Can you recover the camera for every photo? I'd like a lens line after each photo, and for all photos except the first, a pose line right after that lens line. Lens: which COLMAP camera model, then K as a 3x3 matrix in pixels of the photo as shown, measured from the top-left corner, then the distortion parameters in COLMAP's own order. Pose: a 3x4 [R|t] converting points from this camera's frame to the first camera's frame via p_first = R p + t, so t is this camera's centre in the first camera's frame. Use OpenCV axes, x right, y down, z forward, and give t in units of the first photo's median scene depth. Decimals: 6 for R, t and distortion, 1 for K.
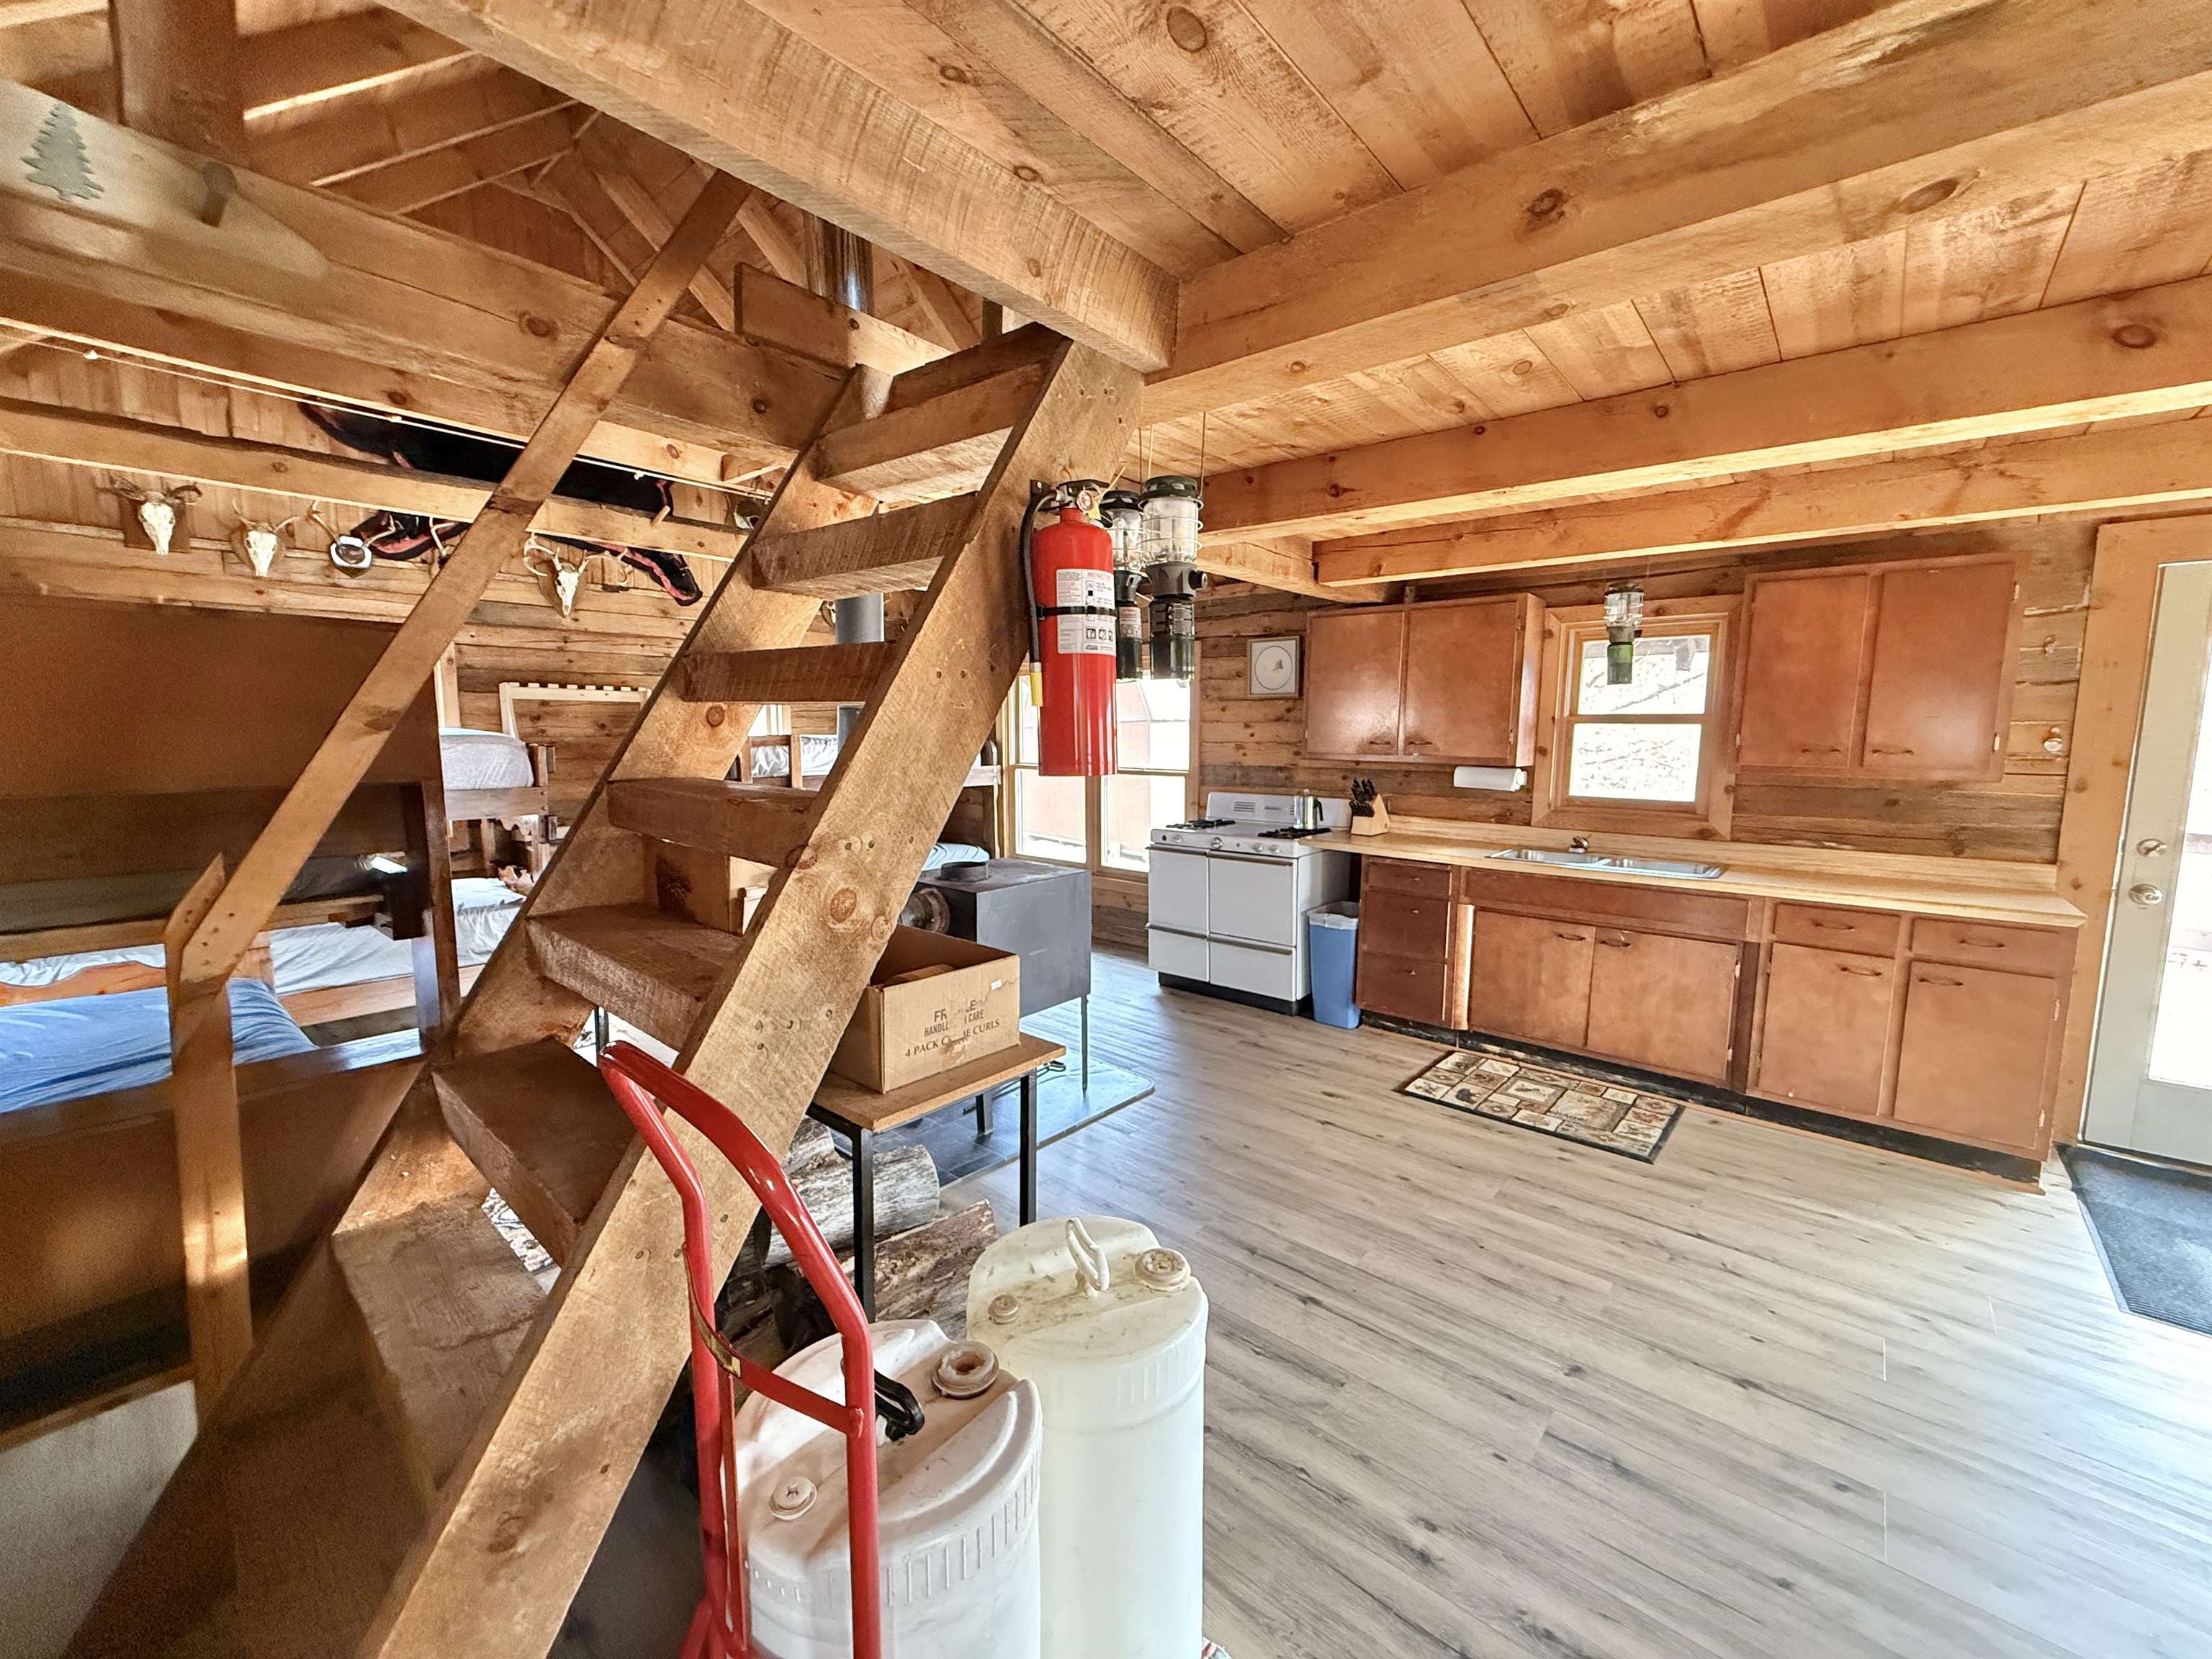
lens RADIAL K [[881.3, 0, 1100.0], [0, 881.3, 828.8], [0, 0, 1]] dist [0.001224, 0.000274]
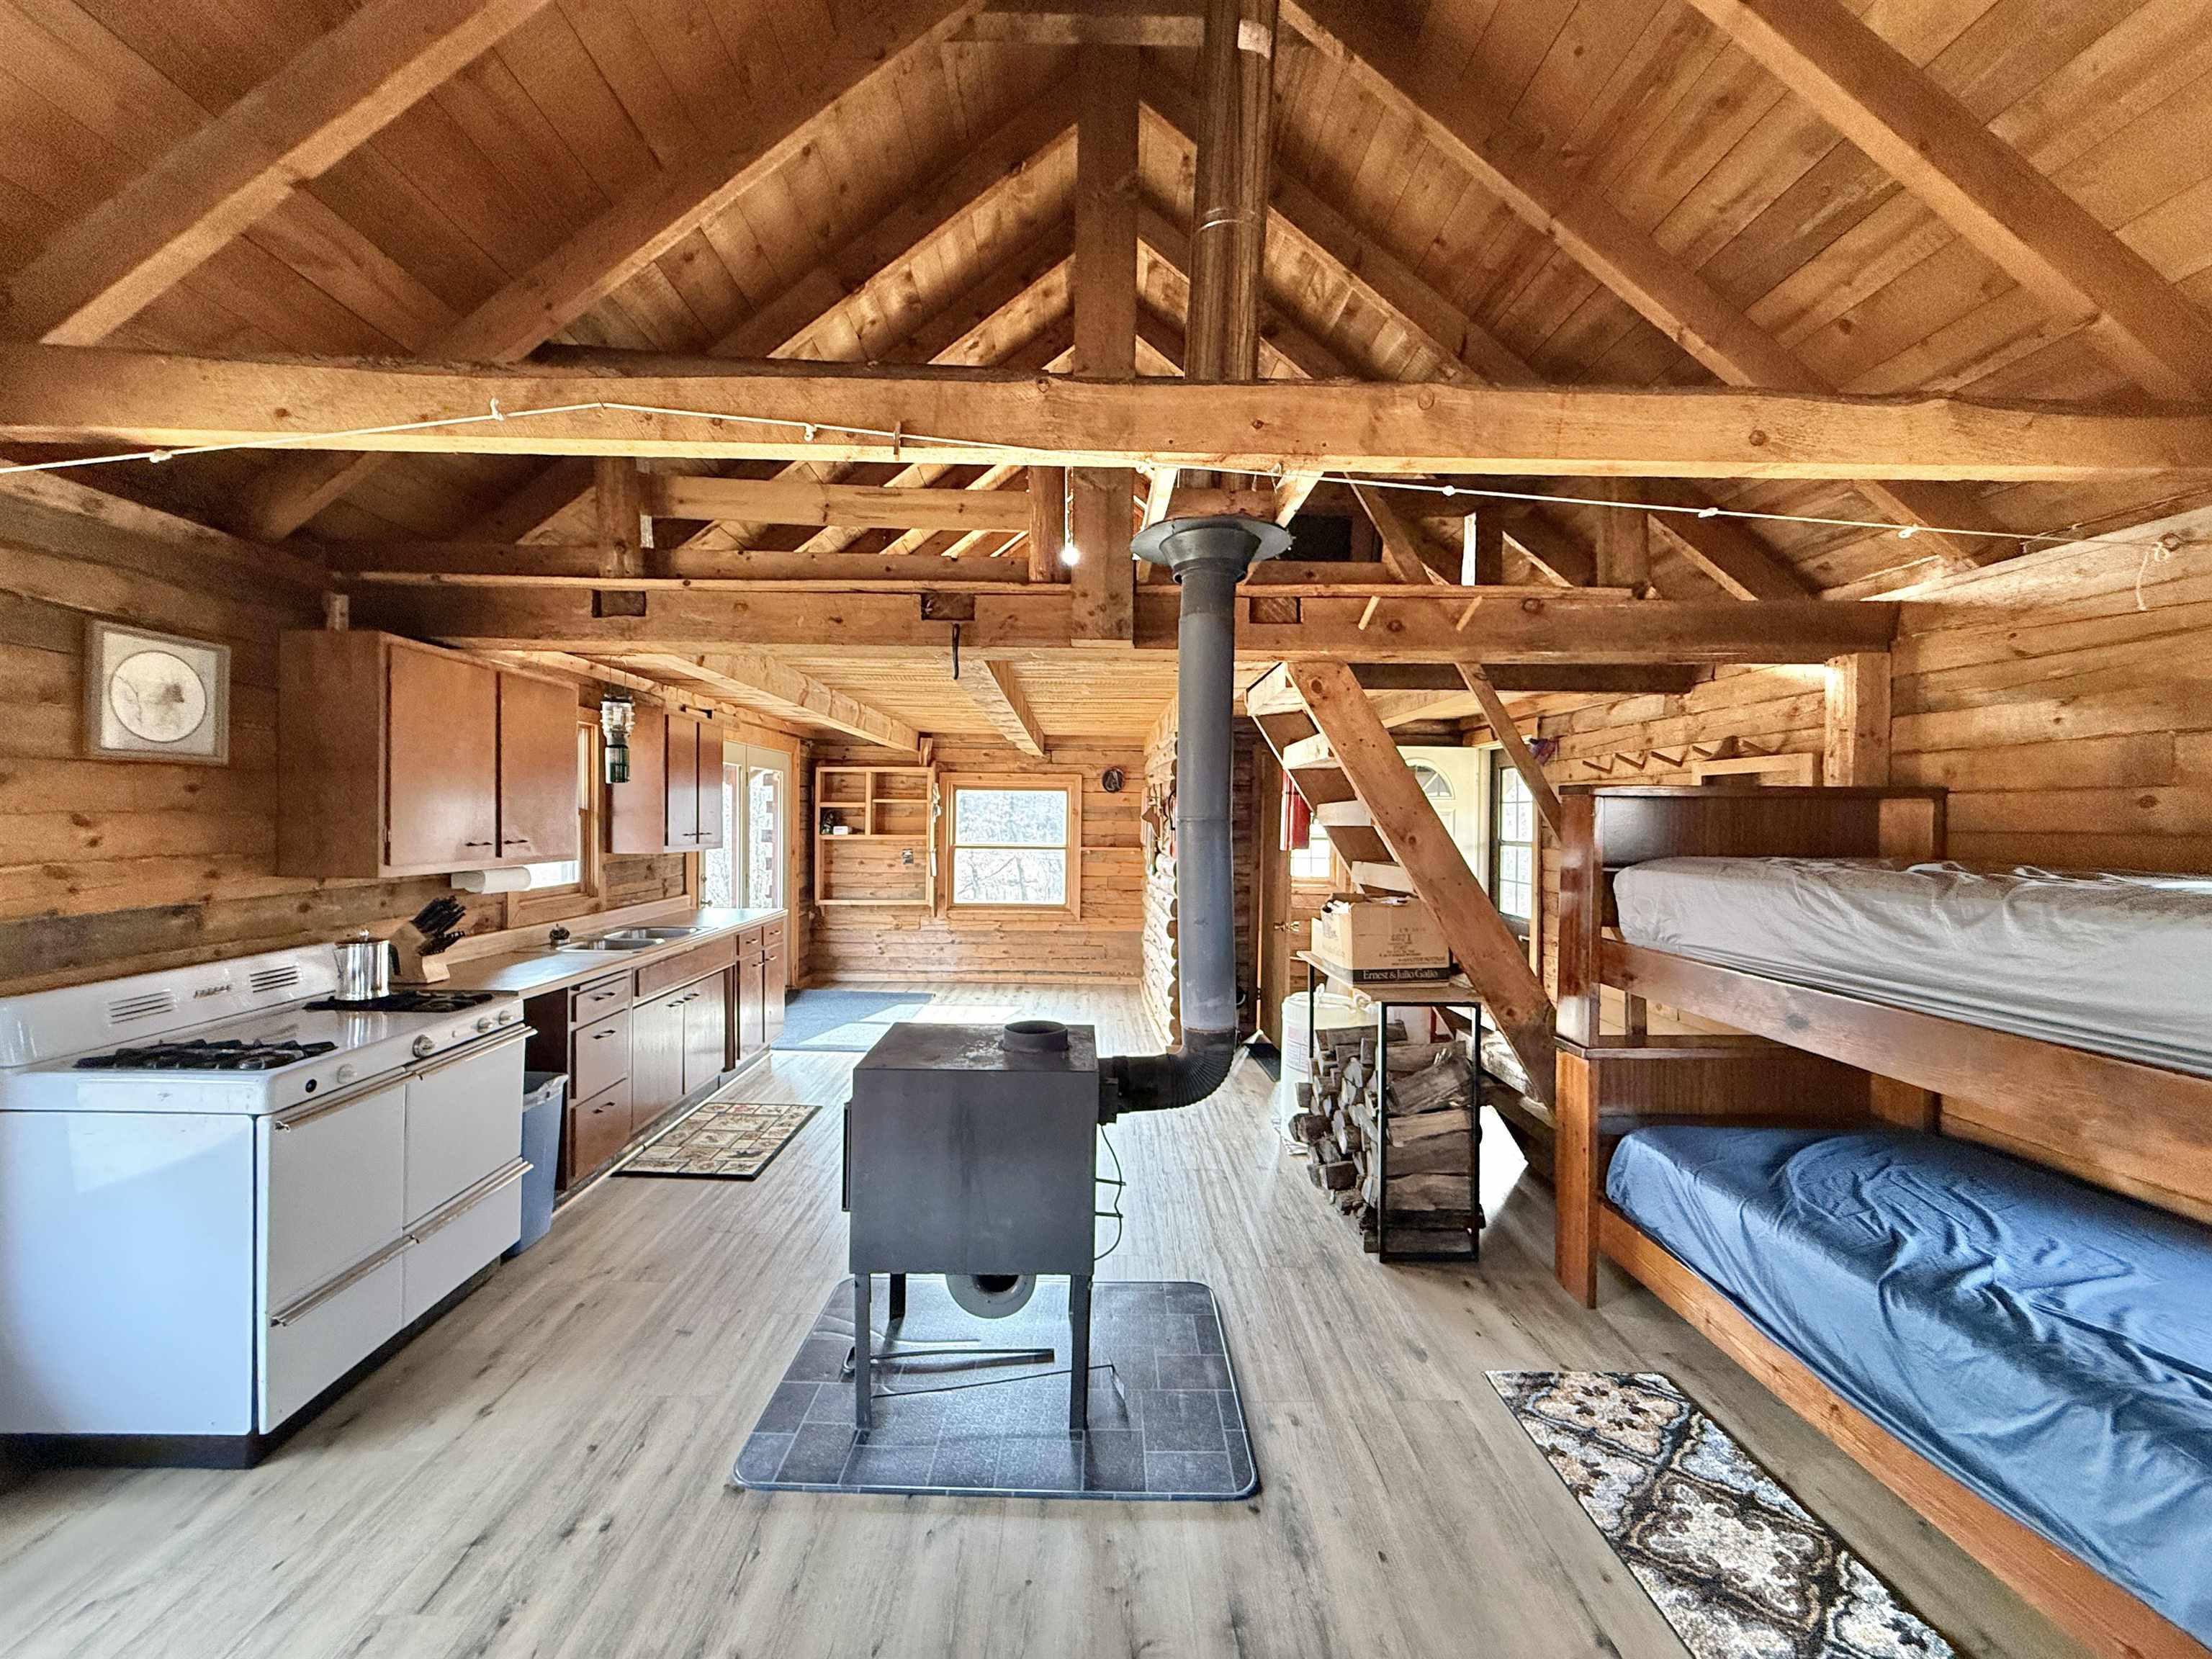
lens RADIAL K [[881.3, 0, 1100.0], [0, 881.3, 828.8], [0, 0, 1]] dist [0.001224, 0.000274]
pose [[-0.666457, -0.026759, 0.745063, -0.622614], [0.067350, 0.993109, 0.095913, -0.160782], [-0.742495, 0.114102, -0.660062, 1.219762]]
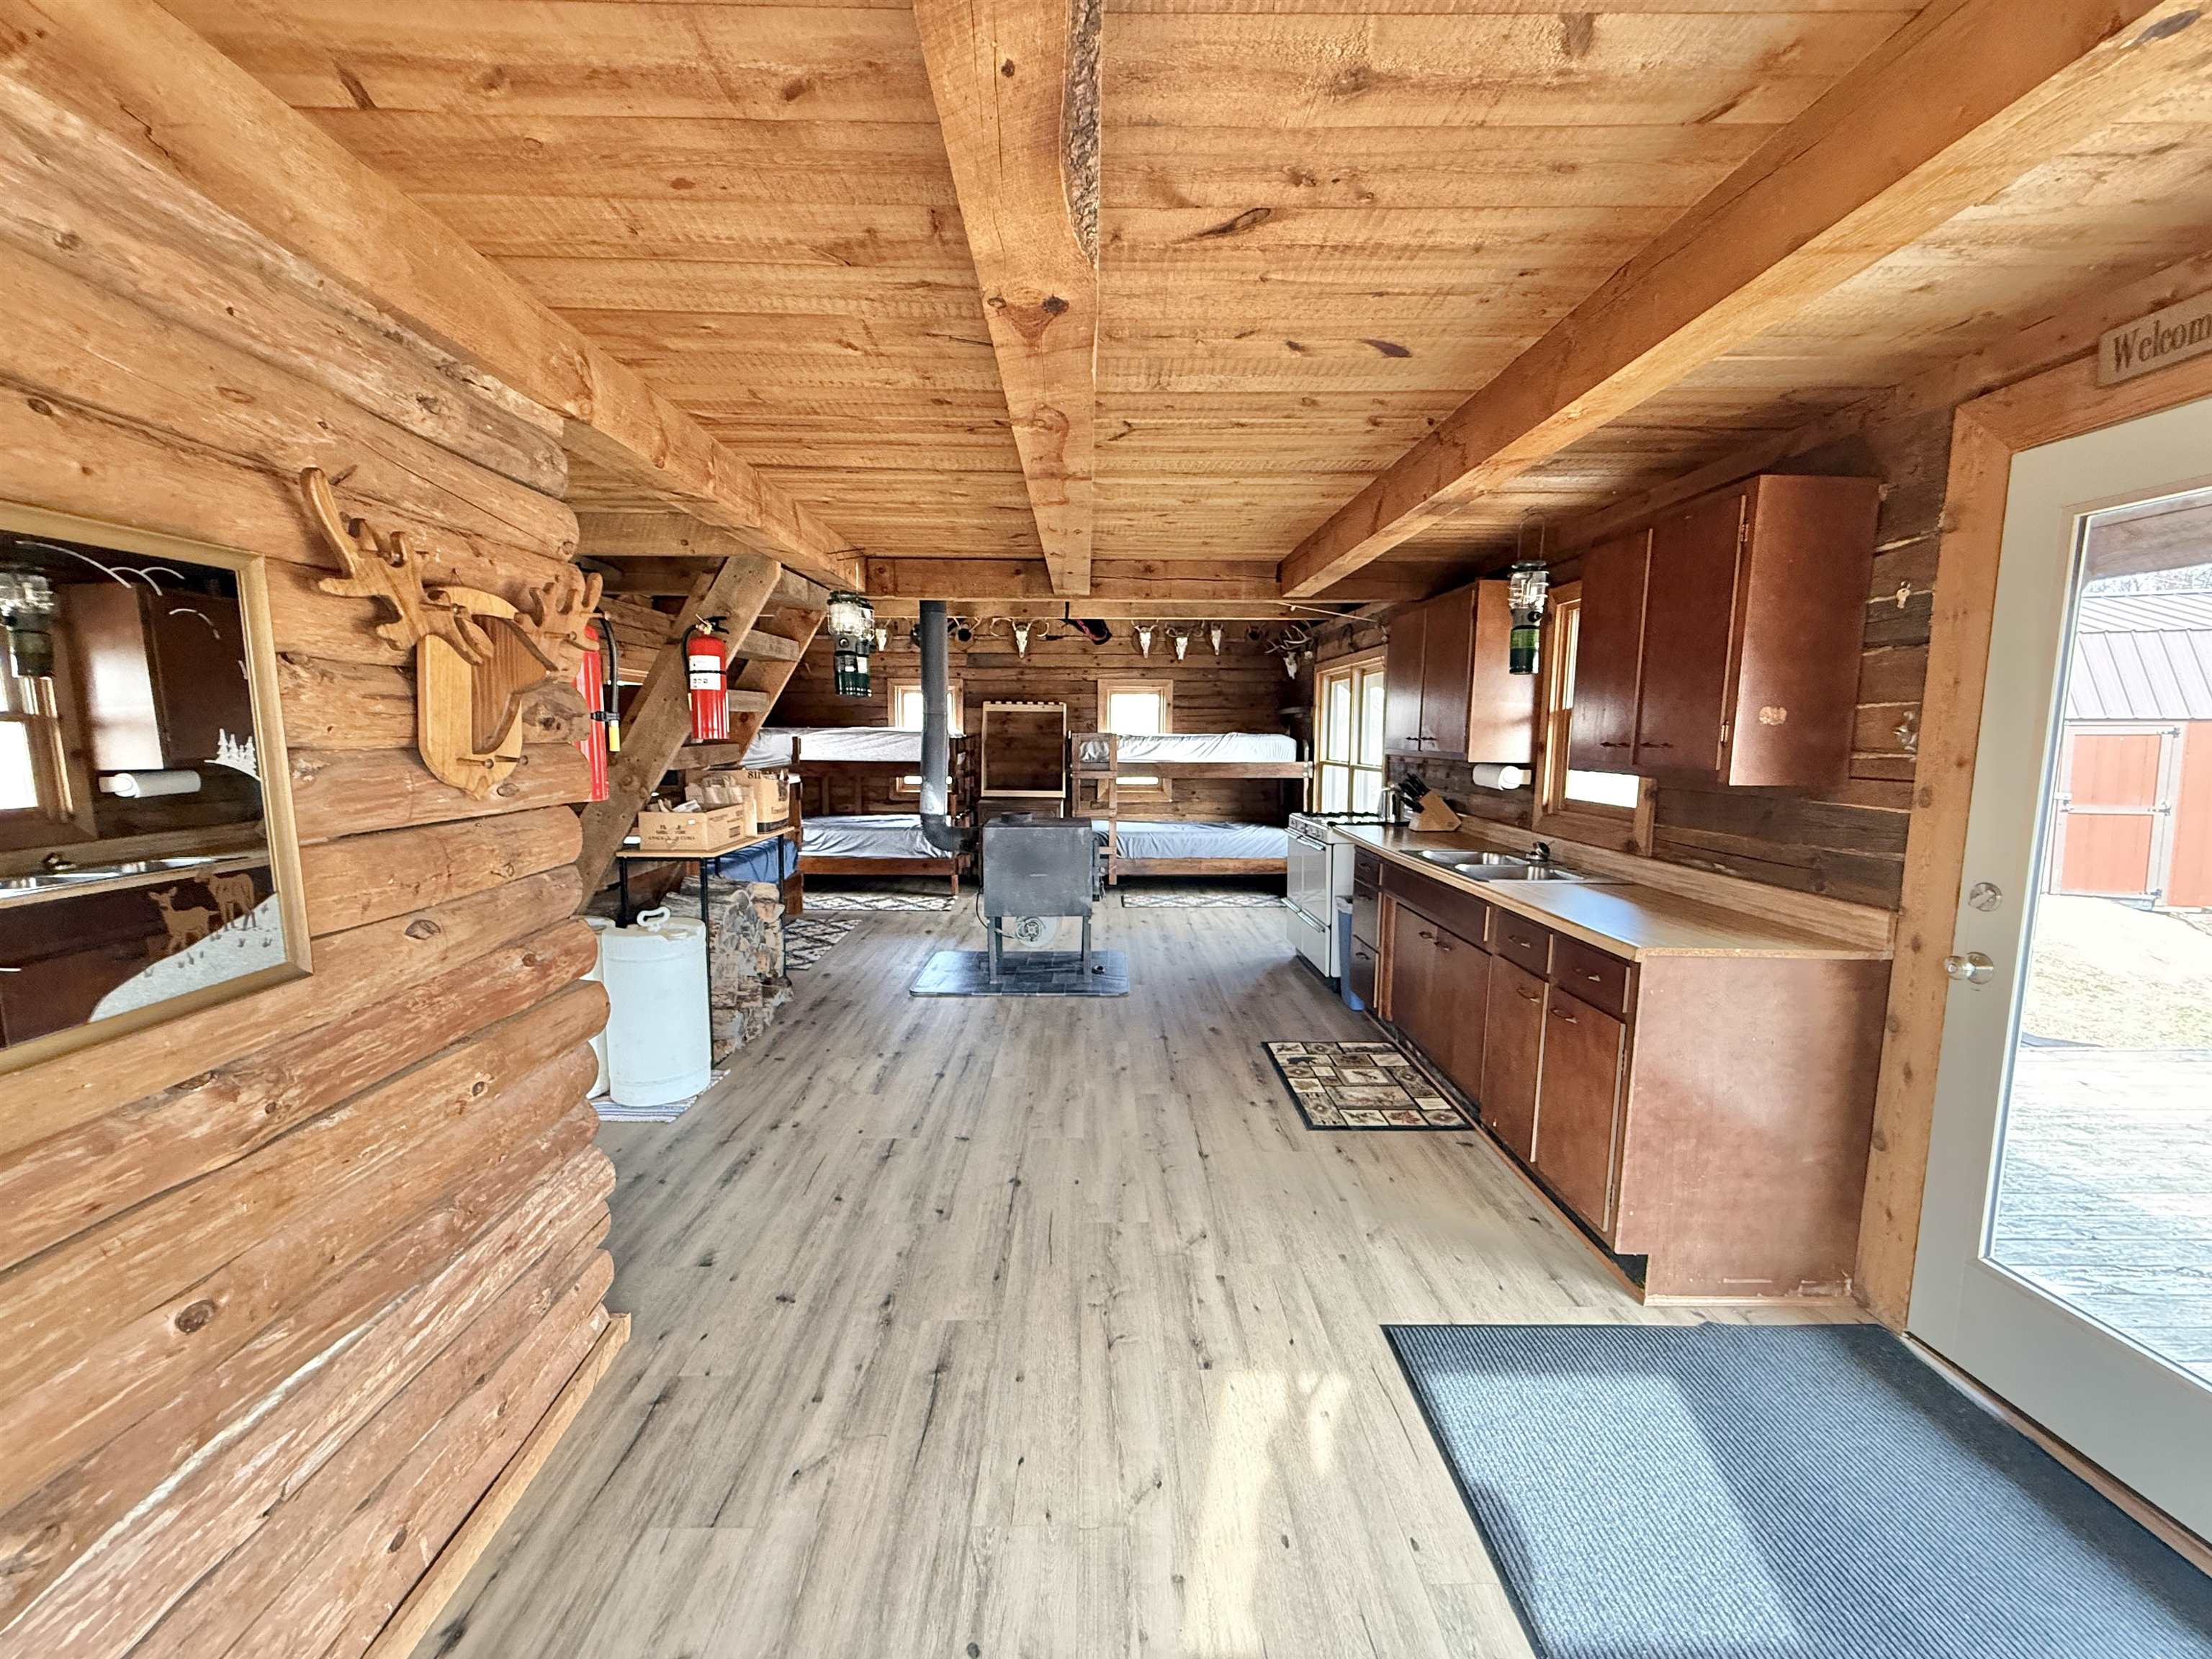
lens RADIAL K [[881.3, 0, 1100.0], [0, 881.3, 828.8], [0, 0, 1]] dist [0.001224, 0.000274]
pose [[0.665440, 0.080325, -0.742116, 0.931012], [-0.087452, 0.995736, 0.029361, 0.008205], [0.741310, 0.045362, 0.669628, 0.068980]]
